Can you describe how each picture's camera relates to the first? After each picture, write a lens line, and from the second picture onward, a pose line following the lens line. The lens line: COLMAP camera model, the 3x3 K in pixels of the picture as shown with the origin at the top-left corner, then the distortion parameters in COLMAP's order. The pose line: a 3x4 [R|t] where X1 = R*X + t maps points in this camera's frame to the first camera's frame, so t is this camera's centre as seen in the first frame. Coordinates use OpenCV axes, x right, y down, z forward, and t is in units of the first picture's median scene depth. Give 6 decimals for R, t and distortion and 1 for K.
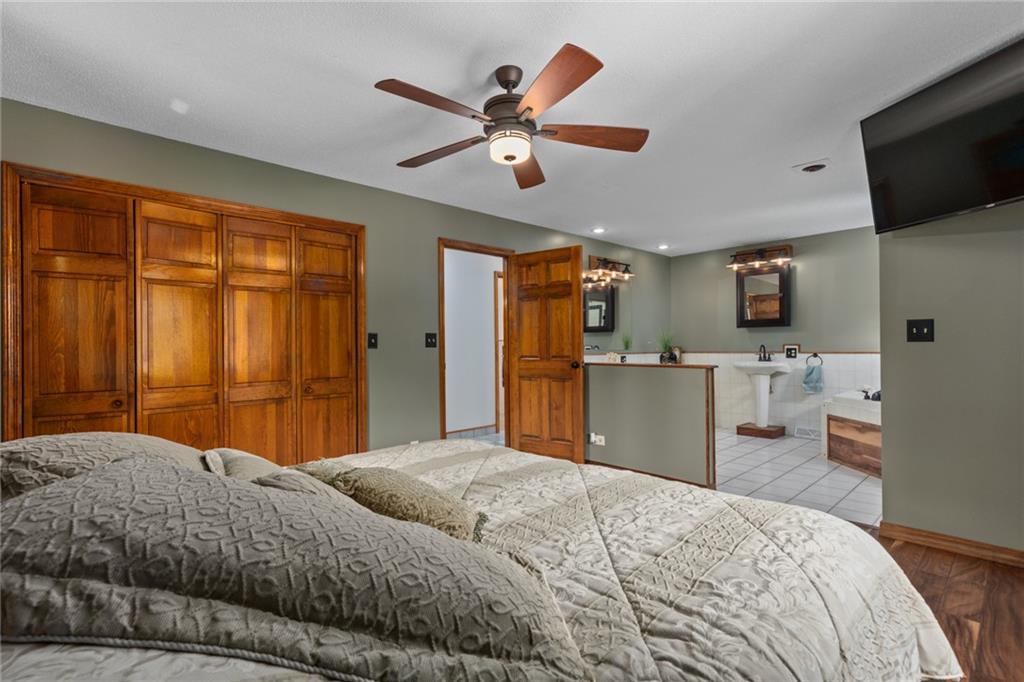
lens RADIAL K [[462.1, 0, 512.1], [0, 462.1, 342.3], [0, 0, 1]] dist [0.006497, -0.000598]
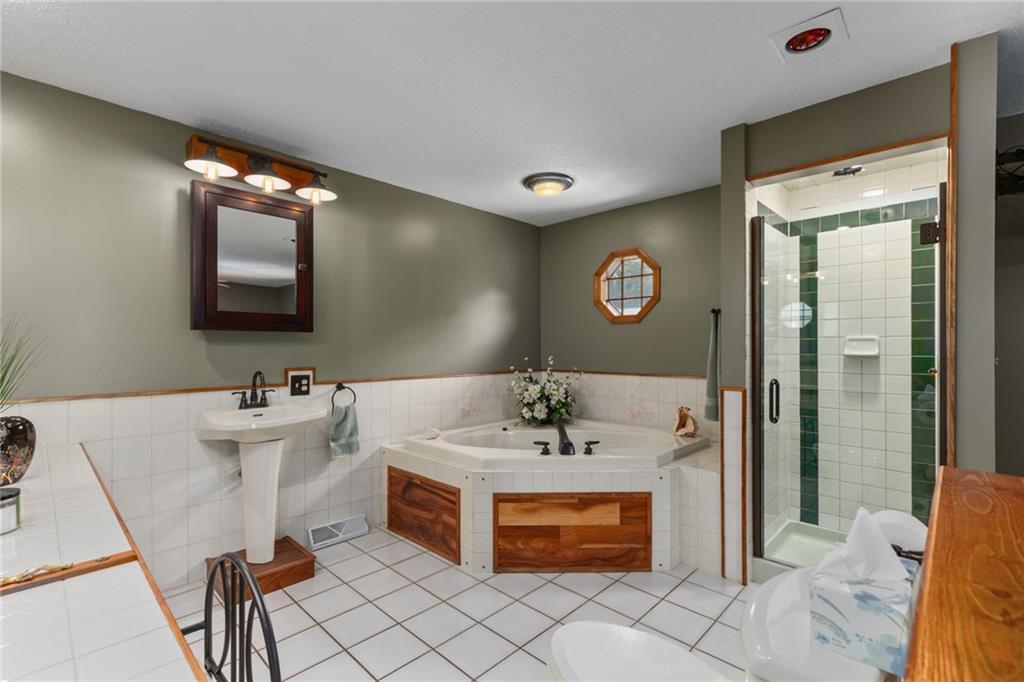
lens RADIAL K [[462.1, 0, 514.2], [0, 462.1, 343.9], [0, 0, 1]] dist [0.006497, -0.000598]
pose [[-0.064245, 0.011600, 0.997867, 0.084504], [-0.011214, 0.999861, -0.012345, -0.018498], [-0.997871, -0.011983, -0.064106, 0.803161]]
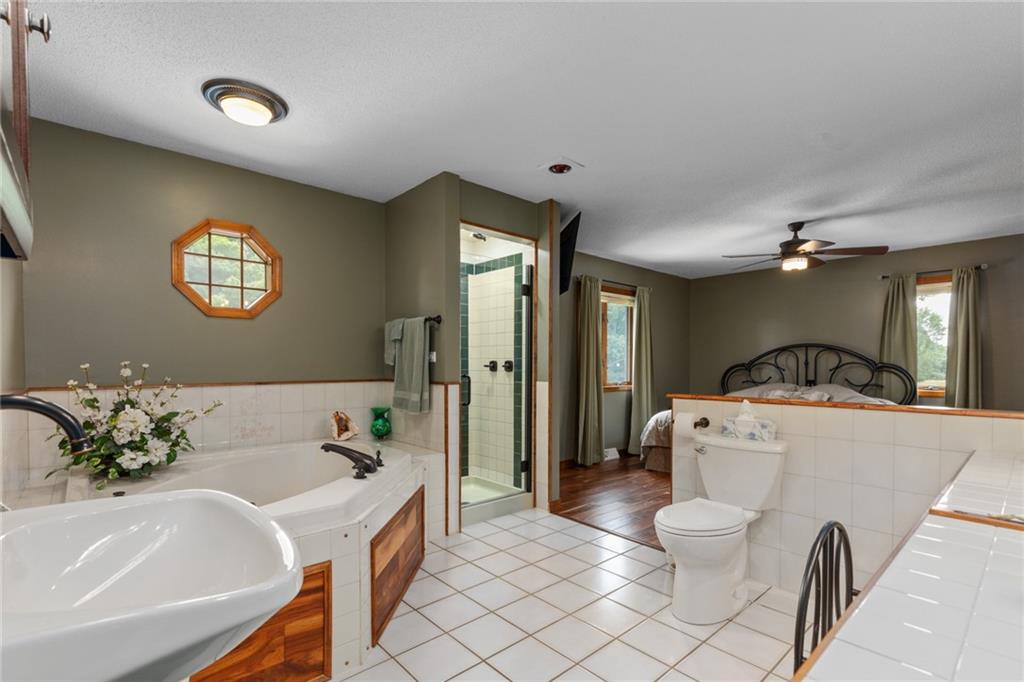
lens RADIAL K [[462.1, 0, 521.7], [0, 462.1, 364.5], [0, 0, 1]] dist [0.006497, -0.000598]
pose [[-0.999942, 0.004159, 0.009917, 0.426344], [0.004117, 0.999982, -0.004268, -0.002851], [-0.009935, -0.004227, -0.999942, 1.124468]]
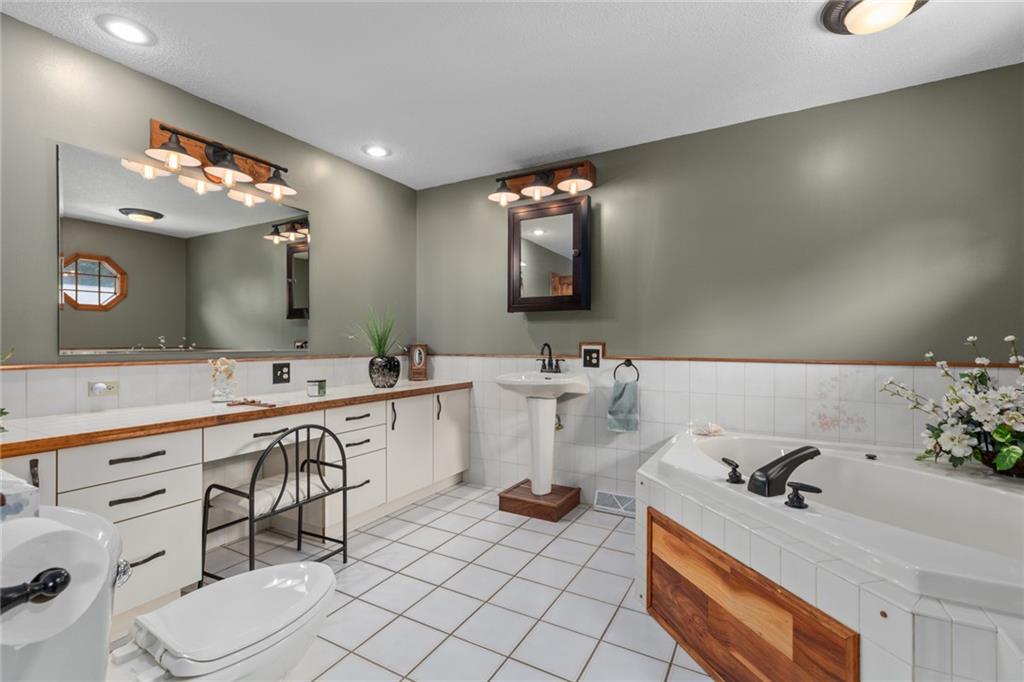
lens RADIAL K [[462.1, 0, 504.8], [0, 462.1, 338.8], [0, 0, 1]] dist [0.006497, -0.000598]
pose [[0.951769, 0.011822, 0.306587, 0.331953], [-0.013424, 0.999905, 0.003115, -0.000741], [-0.306521, -0.007081, 0.951837, 0.500454]]
